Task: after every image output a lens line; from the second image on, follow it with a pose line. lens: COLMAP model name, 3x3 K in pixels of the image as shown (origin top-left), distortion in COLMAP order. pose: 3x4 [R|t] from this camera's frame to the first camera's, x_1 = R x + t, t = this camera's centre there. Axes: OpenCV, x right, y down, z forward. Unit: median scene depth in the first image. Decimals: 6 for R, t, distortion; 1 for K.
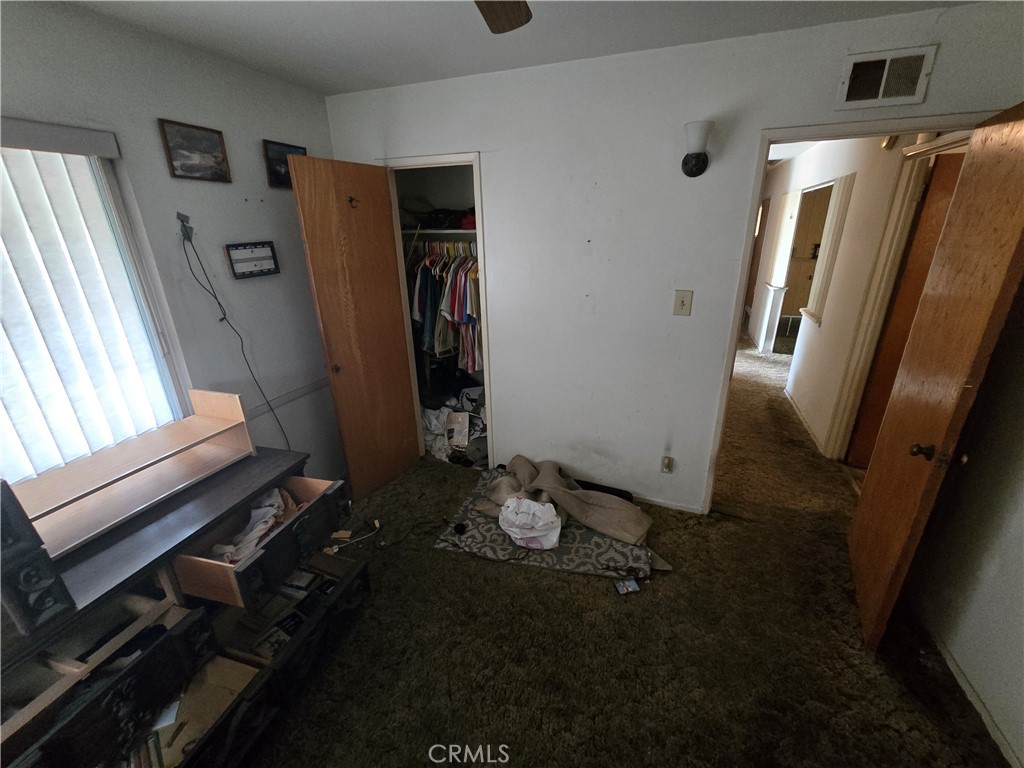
lens RADIAL K [[422.0, 0, 518.8], [0, 422.0, 384.5], [0, 0, 1]] dist [-0.002628, 0.001792]
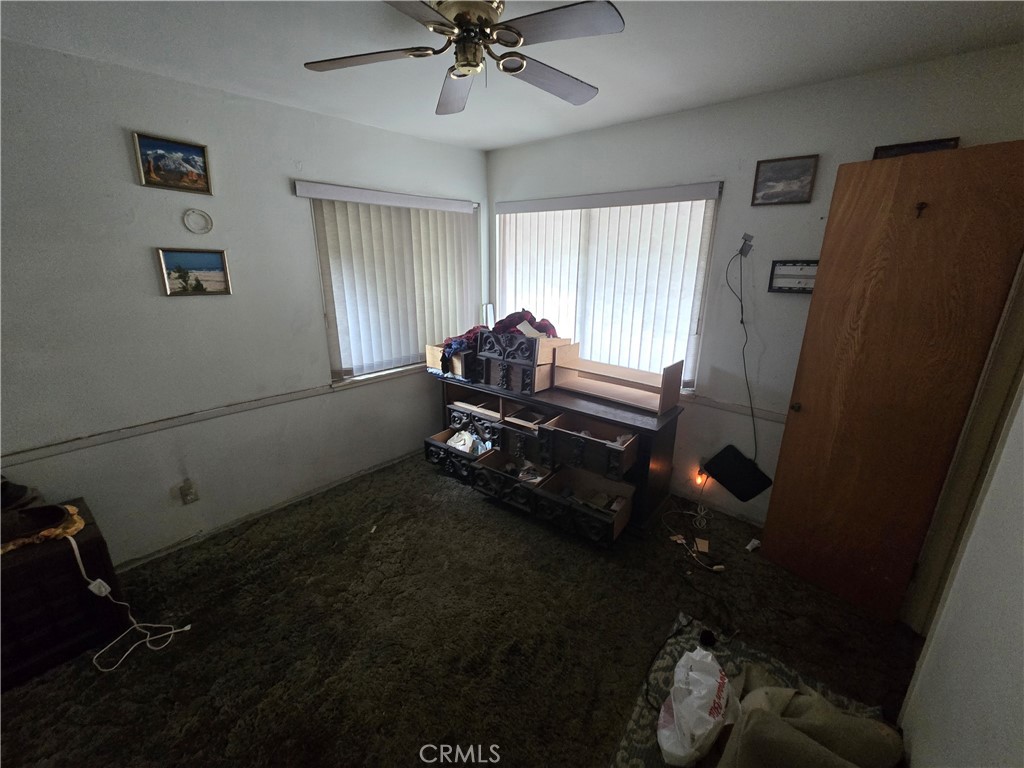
lens RADIAL K [[422.0, 0, 519.8], [0, 422.0, 382.4], [0, 0, 1]] dist [-0.002628, 0.001792]
pose [[-0.367551, 0.285884, -0.884973, 0.602435], [-0.331022, 0.849046, 0.411759, -0.284516], [0.869098, 0.444288, -0.217434, 0.773981]]
